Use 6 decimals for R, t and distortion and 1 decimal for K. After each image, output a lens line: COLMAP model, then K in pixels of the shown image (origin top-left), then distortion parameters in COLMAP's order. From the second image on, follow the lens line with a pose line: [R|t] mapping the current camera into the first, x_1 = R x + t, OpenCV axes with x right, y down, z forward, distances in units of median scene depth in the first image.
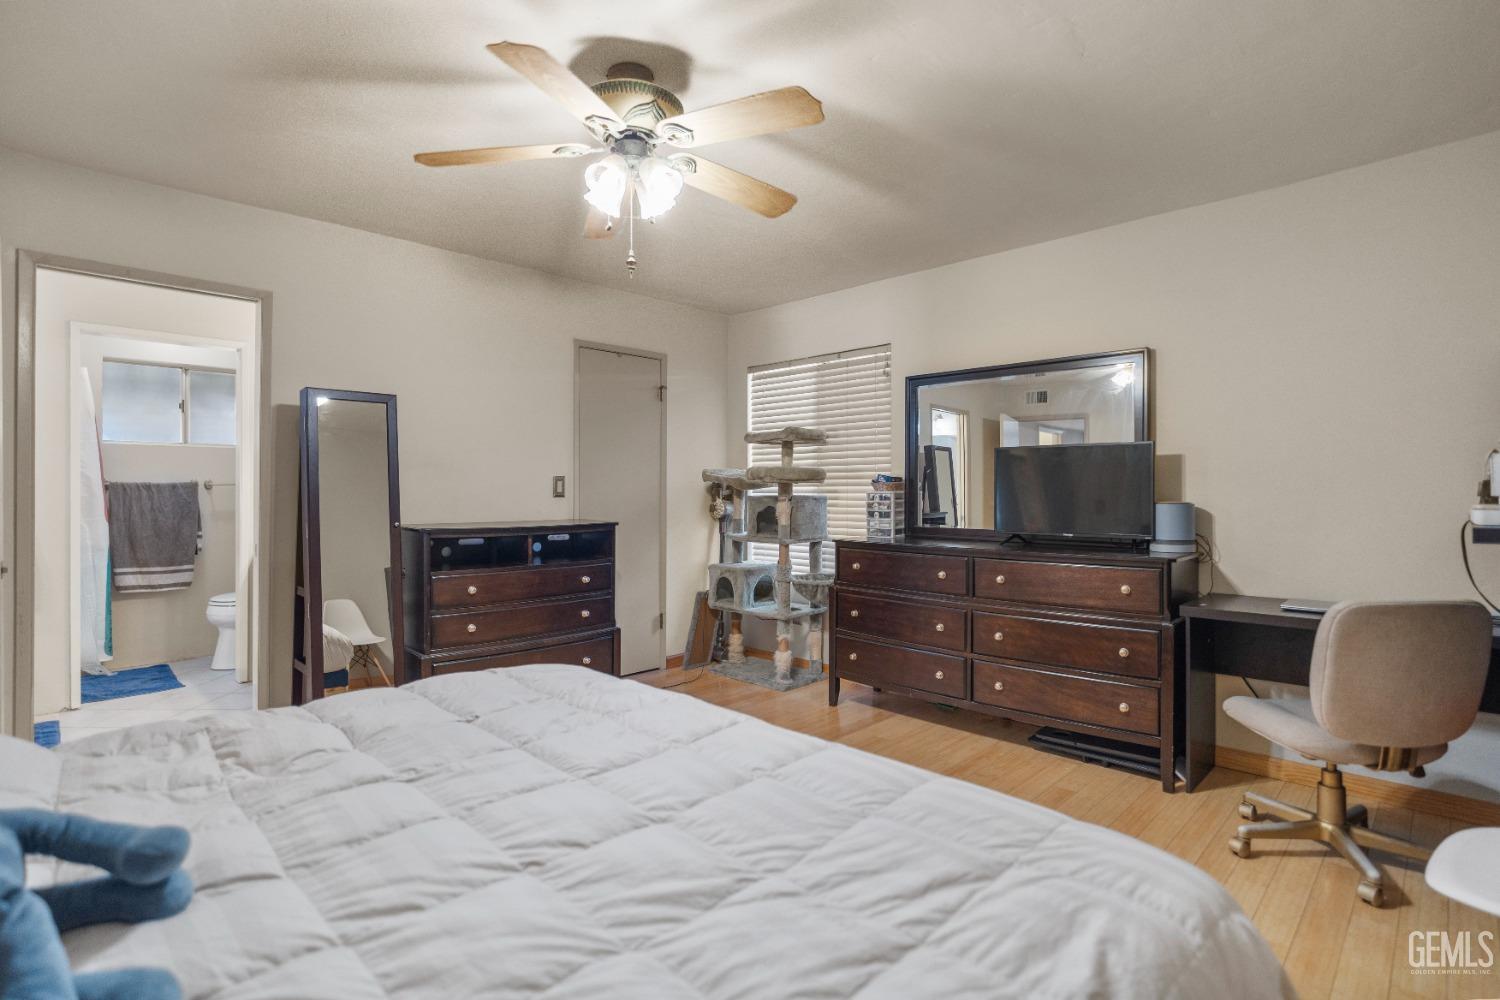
lens RADIAL K [[722.2, 0, 750.9], [0, 722.2, 500.8], [0, 0, 1]] dist [0.000704, 0.001345]
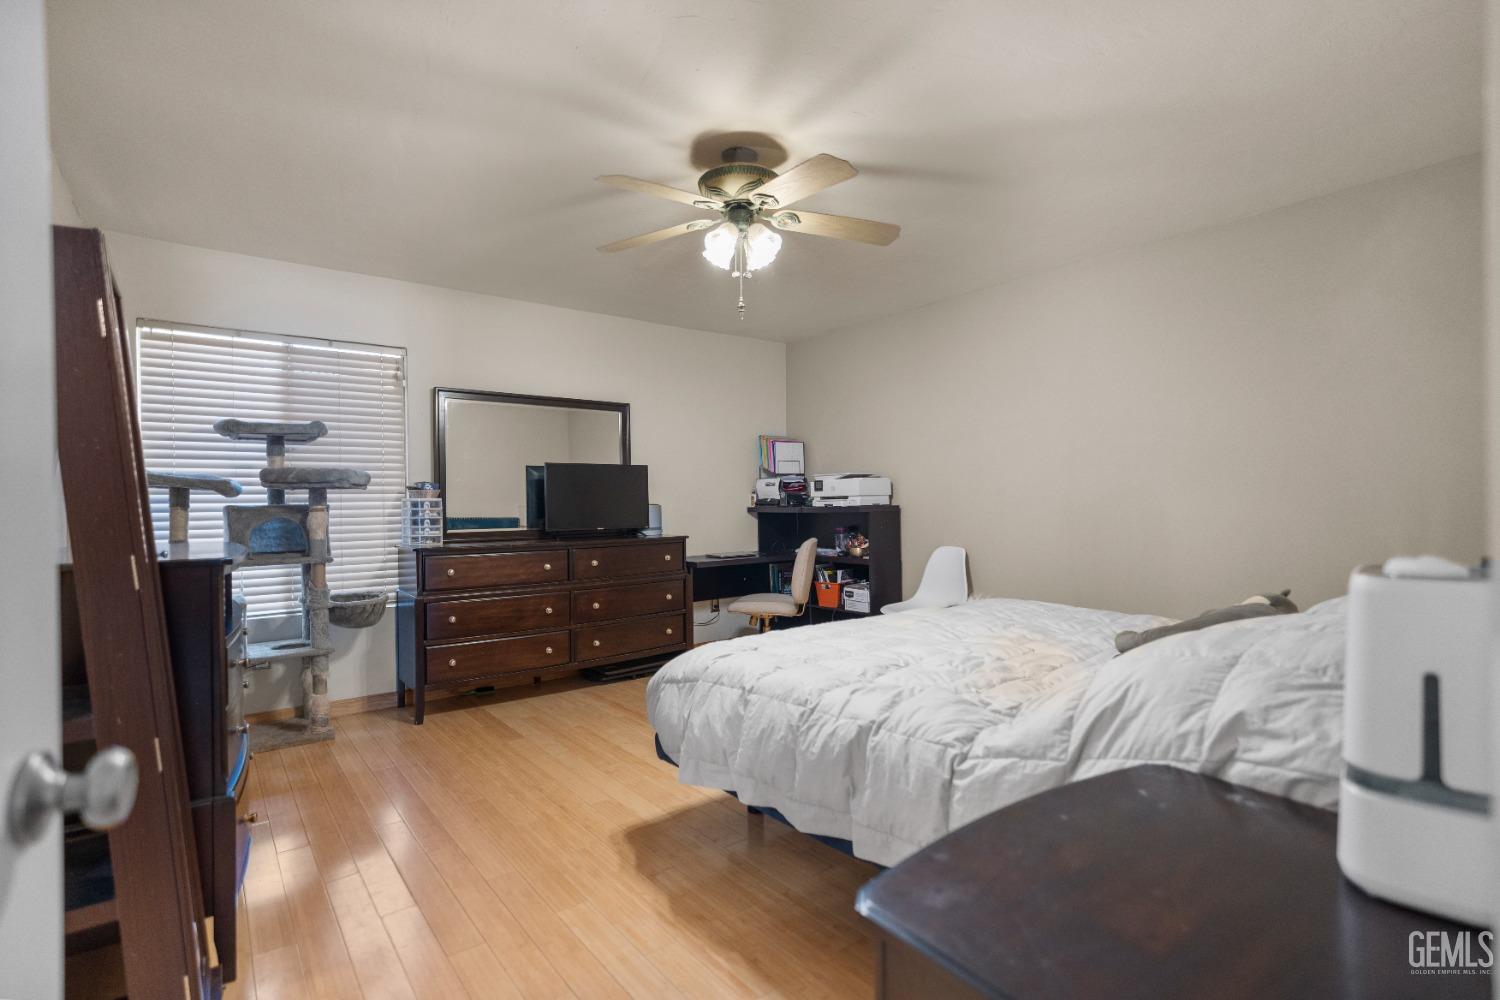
lens RADIAL K [[722.2, 0, 750.9], [0, 722.2, 500.8], [0, 0, 1]] dist [0.000704, 0.001345]
pose [[0.164516, -0.017399, 0.986221, -0.736273], [0.005913, 0.999844, 0.016653, -0.024351], [-0.986357, 0.003092, 0.164593, 0.395984]]
